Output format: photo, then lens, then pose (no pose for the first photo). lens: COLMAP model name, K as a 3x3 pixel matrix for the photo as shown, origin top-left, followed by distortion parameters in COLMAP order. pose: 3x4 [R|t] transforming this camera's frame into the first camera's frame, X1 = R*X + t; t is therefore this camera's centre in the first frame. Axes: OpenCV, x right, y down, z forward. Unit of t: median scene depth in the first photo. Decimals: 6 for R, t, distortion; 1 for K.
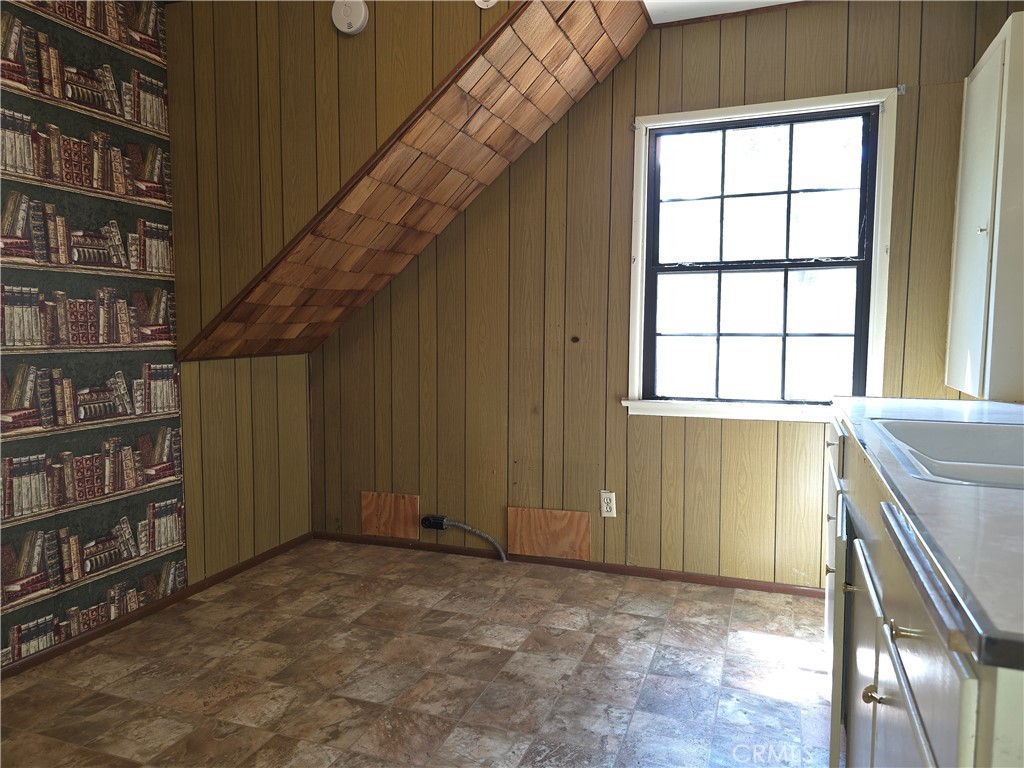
lens RADIAL K [[687.2, 0, 564.5], [0, 687.2, 385.0], [0, 0, 1]] dist [0.025371, -0.004365]
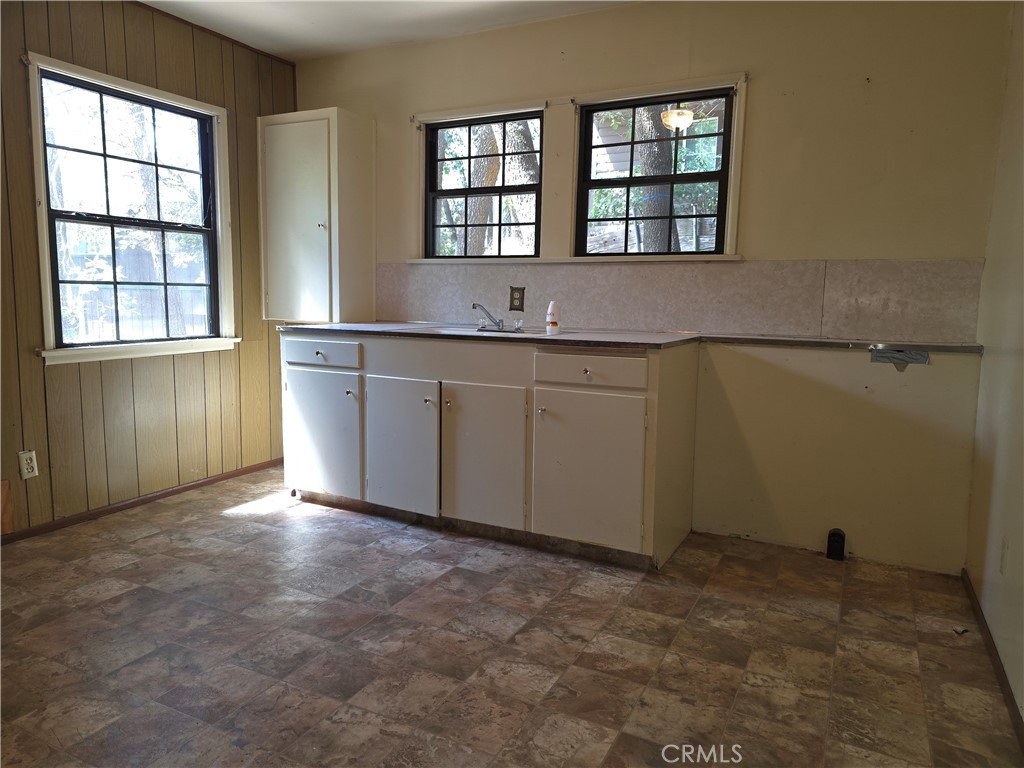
lens RADIAL K [[687.2, 0, 507.2], [0, 687.2, 378.4], [0, 0, 1]] dist [0.025371, -0.004365]
pose [[0.134474, -0.126393, 0.982823, -0.824243], [0.059832, 0.991058, 0.119266, -0.017364], [-0.989109, 0.042766, 0.140834, 0.236646]]
